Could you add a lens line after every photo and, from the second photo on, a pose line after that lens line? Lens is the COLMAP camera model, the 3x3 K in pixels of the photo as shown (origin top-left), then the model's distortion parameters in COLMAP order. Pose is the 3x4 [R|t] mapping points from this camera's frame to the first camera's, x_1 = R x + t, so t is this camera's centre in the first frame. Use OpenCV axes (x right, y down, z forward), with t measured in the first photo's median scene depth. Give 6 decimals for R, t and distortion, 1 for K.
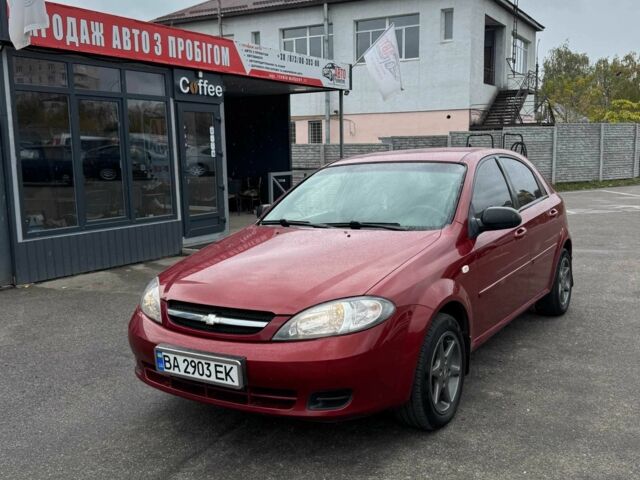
lens RADIAL K [[705.9, 0, 320.0], [0, 705.9, 240.0], [0, 0, 1]] dist [0.132701, -0.409919]
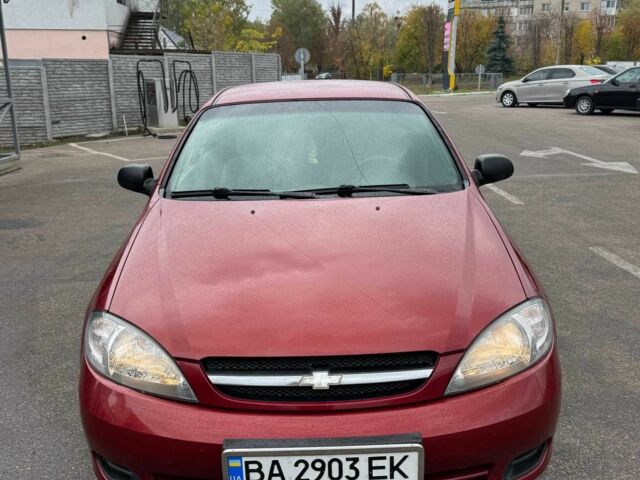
lens RADIAL K [[665.7, 0, 320.0], [0, 665.7, 240.0], [0, 0, 1]] dist [0.097486, -0.030529]
pose [[0.813656, -0.128245, 0.567024, -0.233374], [0.063078, 0.989081, 0.133189, -0.040205], [-0.577914, -0.072603, 0.812862, 0.283949]]
